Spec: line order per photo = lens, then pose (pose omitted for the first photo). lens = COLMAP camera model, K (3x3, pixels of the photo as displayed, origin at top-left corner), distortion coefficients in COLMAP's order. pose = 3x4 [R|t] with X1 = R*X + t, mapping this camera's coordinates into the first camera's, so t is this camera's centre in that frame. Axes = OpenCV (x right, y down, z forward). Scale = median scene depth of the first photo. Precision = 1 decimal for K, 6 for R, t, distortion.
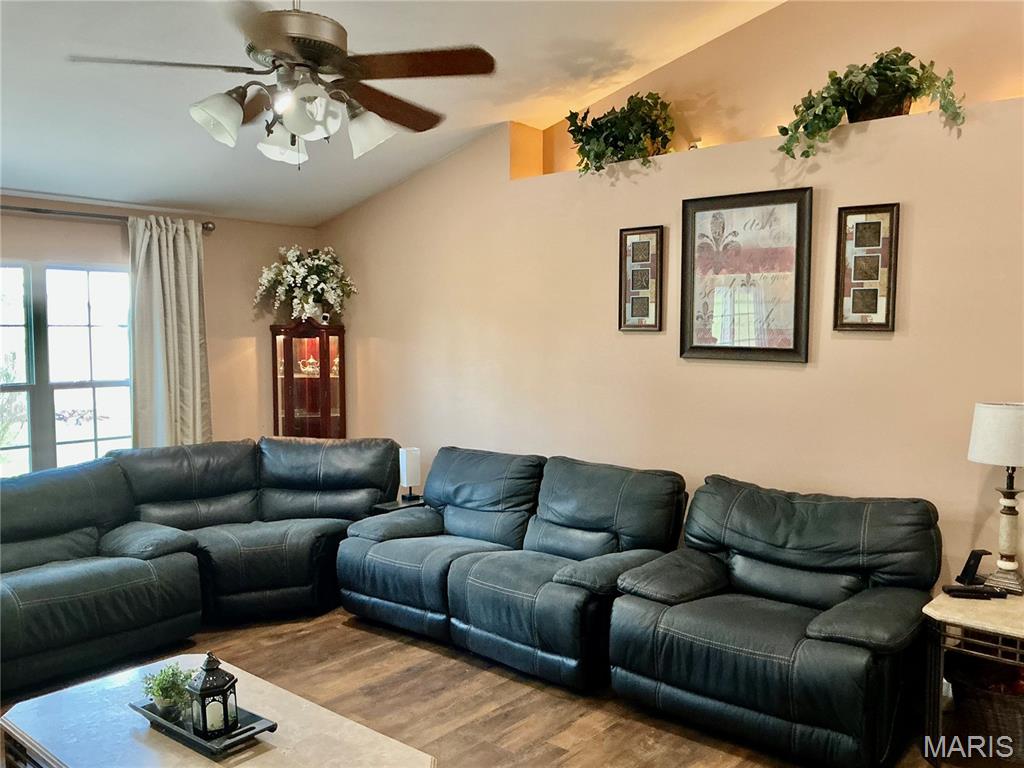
lens RADIAL K [[828.5, 0, 512.0], [0, 828.5, 384.0], [0, 0, 1]] dist [0.087953, -0.200091]
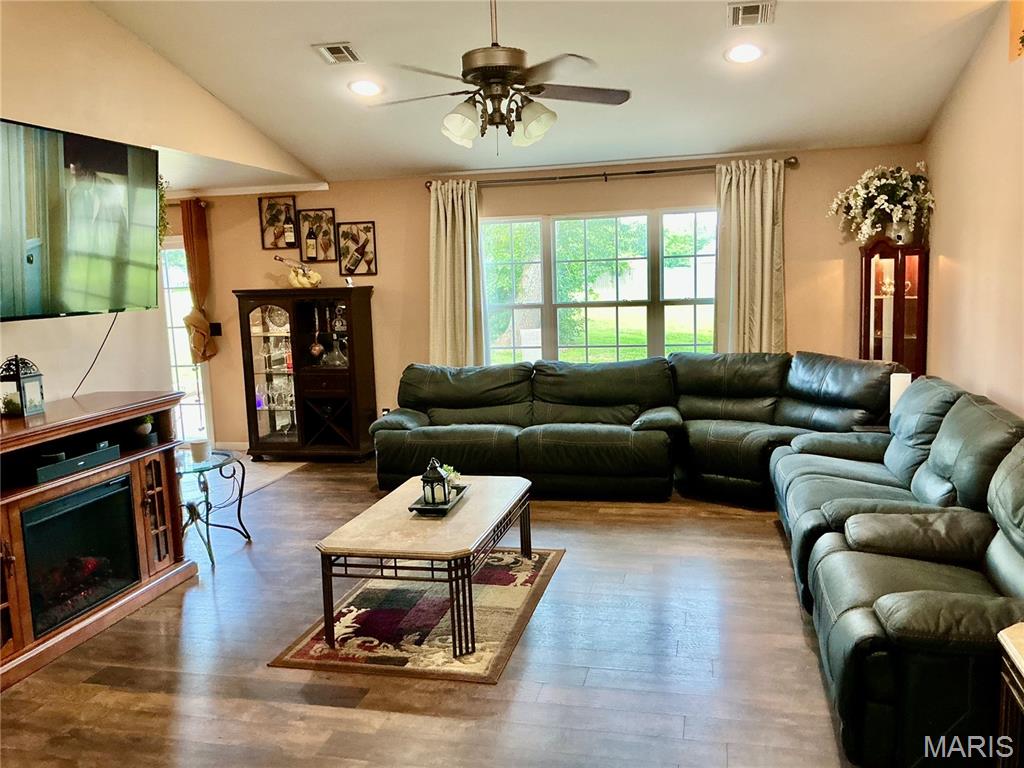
lens RADIAL K [[828.5, 0, 512.0], [0, 828.5, 384.0], [0, 0, 1]] dist [0.087953, -0.200091]
pose [[0.469348, 0.105457, -0.876694, 0.515080], [-0.016149, 0.993702, 0.110886, -0.011304], [0.882866, -0.037886, 0.468095, 0.148158]]
